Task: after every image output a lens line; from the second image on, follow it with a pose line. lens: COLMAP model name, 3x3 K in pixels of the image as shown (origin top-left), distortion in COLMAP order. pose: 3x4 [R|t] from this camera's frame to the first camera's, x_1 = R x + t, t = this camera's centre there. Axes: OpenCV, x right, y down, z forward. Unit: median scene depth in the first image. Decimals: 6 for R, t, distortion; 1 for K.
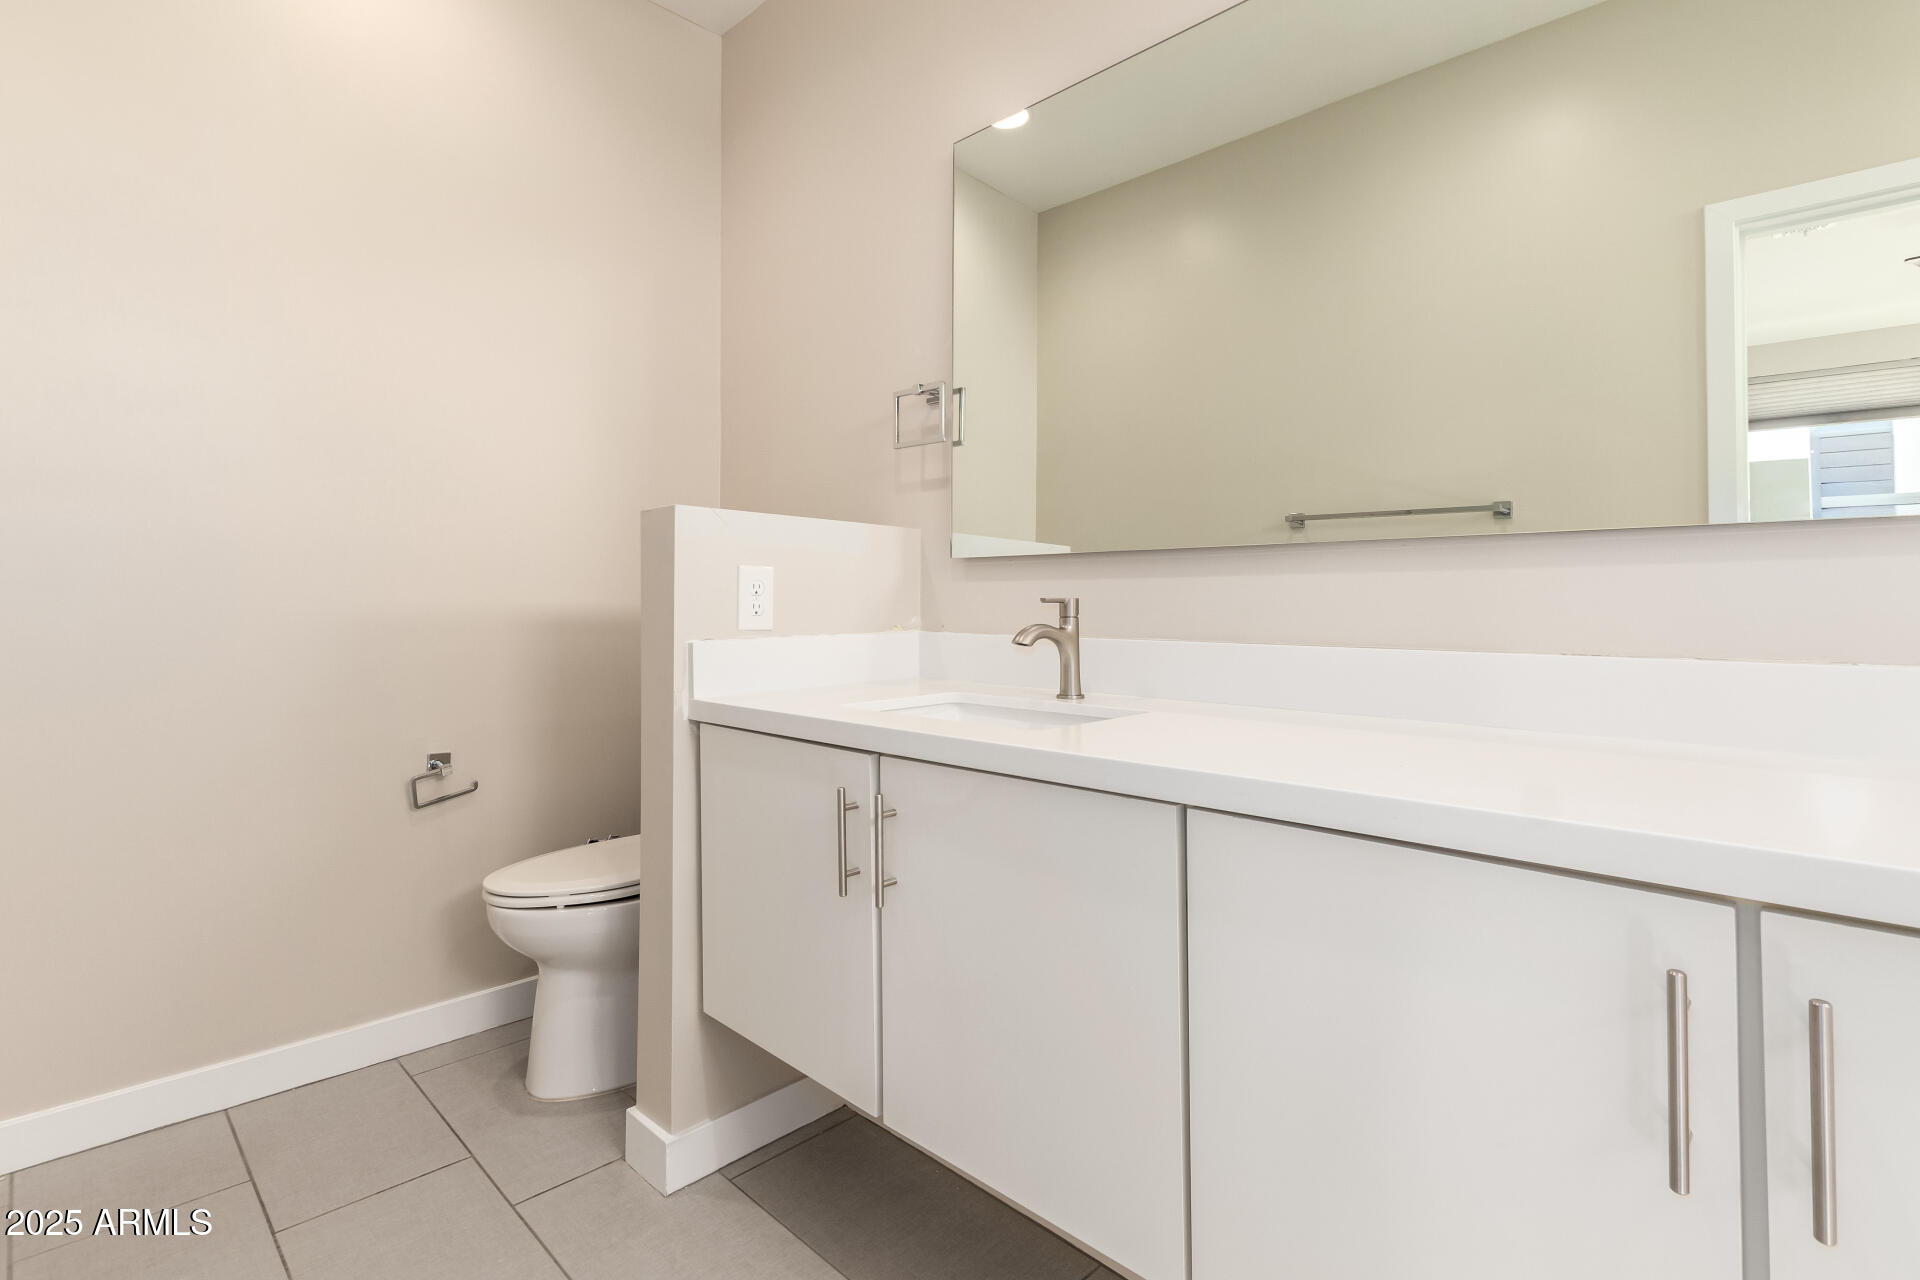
lens RADIAL K [[917.0, 0, 976.3], [0, 917.0, 580.6], [0, 0, 1]] dist [0.002053, -0.000499]
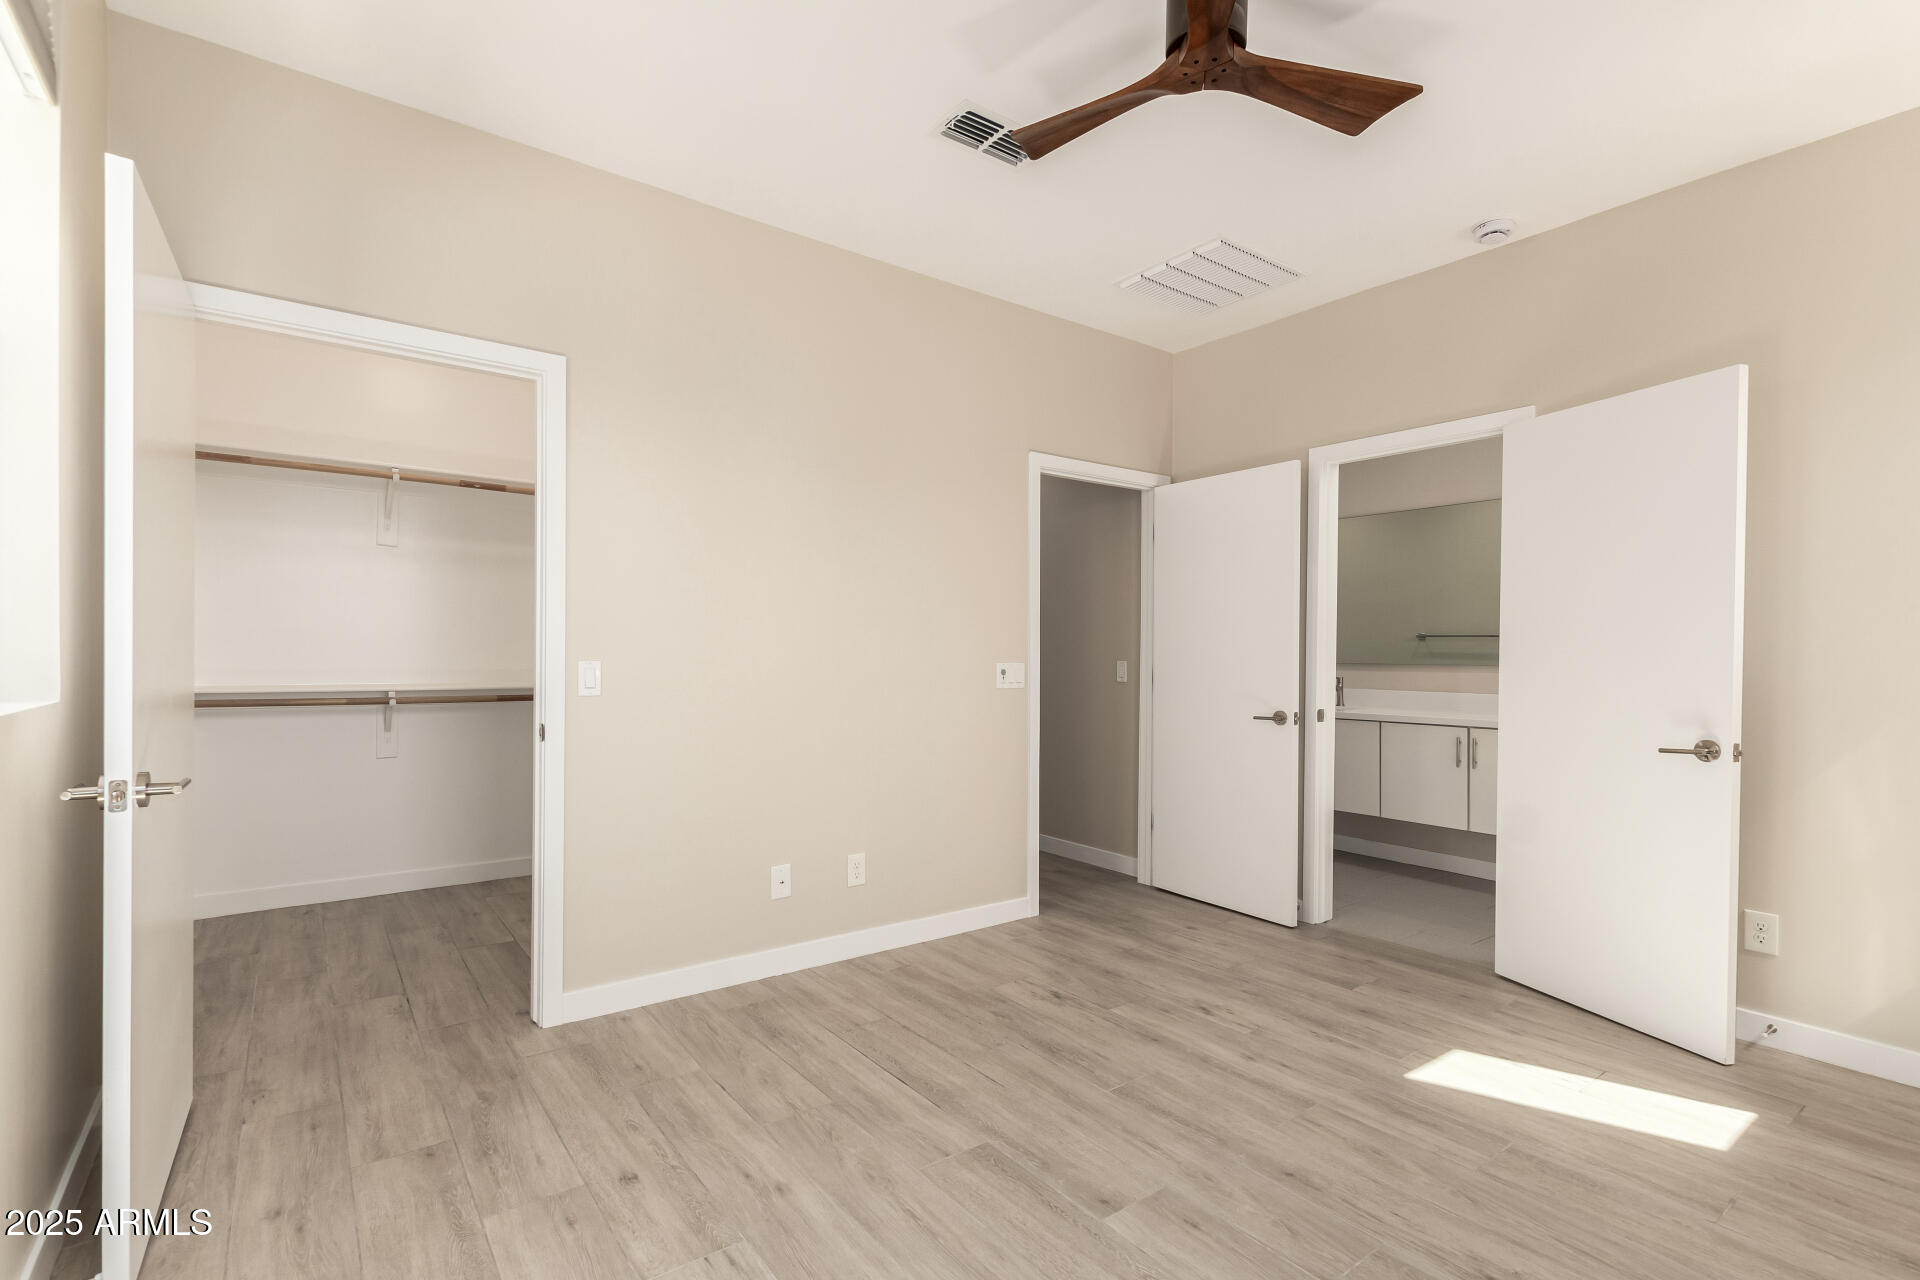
lens RADIAL K [[896.4, 0, 974.4], [0, 896.4, 654.0], [0, 0, 1]] dist [0.009818, -0.005657]
pose [[0.987072, 0.003554, -0.160237, -1.218983], [0.000714, 0.999647, 0.026572, -0.267002], [0.160274, -0.026343, 0.986721, -4.333977]]
